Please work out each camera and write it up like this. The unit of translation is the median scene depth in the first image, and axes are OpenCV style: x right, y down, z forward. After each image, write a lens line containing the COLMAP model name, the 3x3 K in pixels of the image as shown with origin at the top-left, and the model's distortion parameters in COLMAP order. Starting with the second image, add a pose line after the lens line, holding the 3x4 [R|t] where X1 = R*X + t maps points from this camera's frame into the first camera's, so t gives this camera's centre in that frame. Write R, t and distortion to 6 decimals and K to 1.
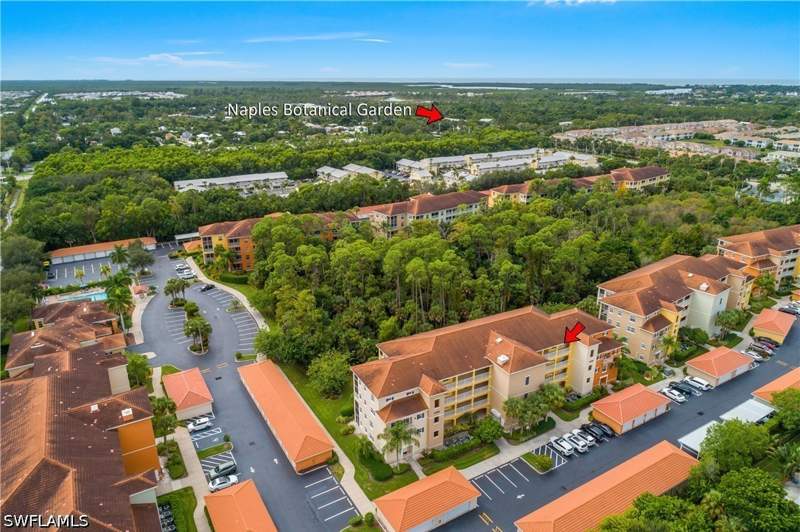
lens RADIAL K [[533.2, 0, 402.4], [0, 533.2, 267.0], [0, 0, 1]] dist [-0.006592, 0.001323]
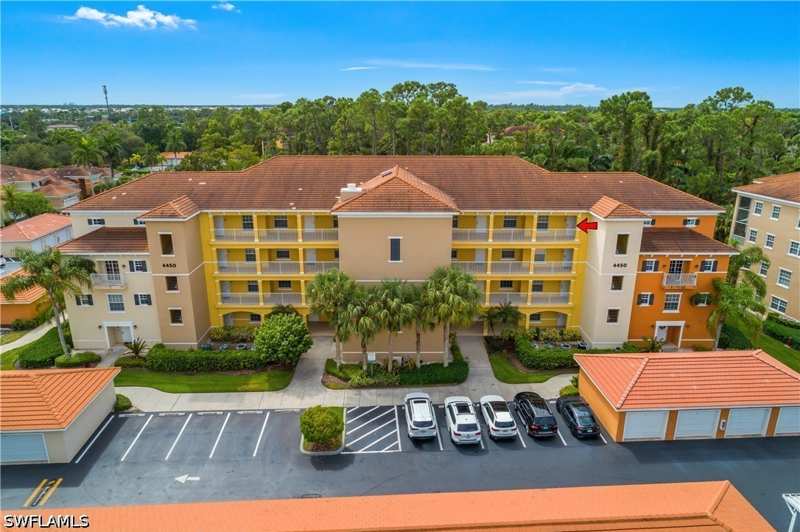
lens RADIAL K [[533.2, 0, 402.4], [0, 533.2, 267.0], [0, 0, 1]] dist [-0.006592, 0.001323]
pose [[0.886524, 0.136764, -0.442007, 0.384001], [-0.160214, 0.986953, -0.015960, 0.209341], [0.434057, 0.084965, 0.896870, 0.561885]]
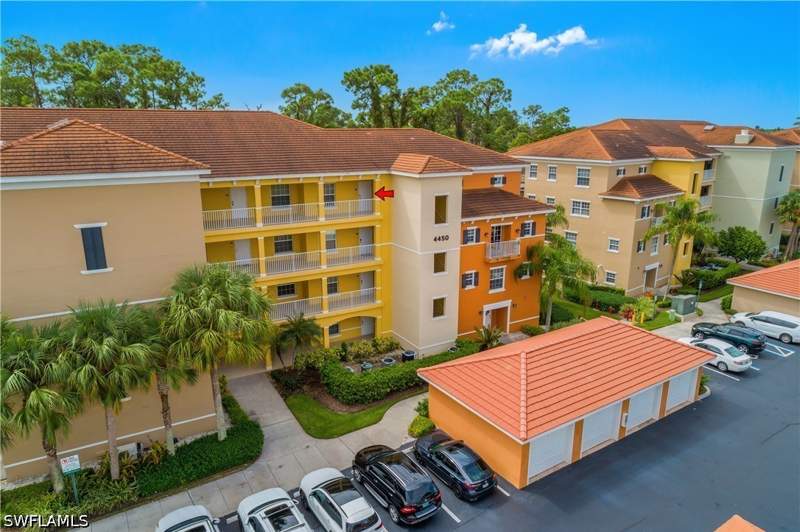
lens RADIAL K [[533.2, 0, 402.4], [0, 533.2, 267.0], [0, 0, 1]] dist [-0.006592, 0.001323]
pose [[0.999337, -0.009691, 0.035092, 0.319407], [0.012899, 0.995641, -0.092377, 0.218973], [-0.034043, 0.092769, 0.995106, 0.695833]]
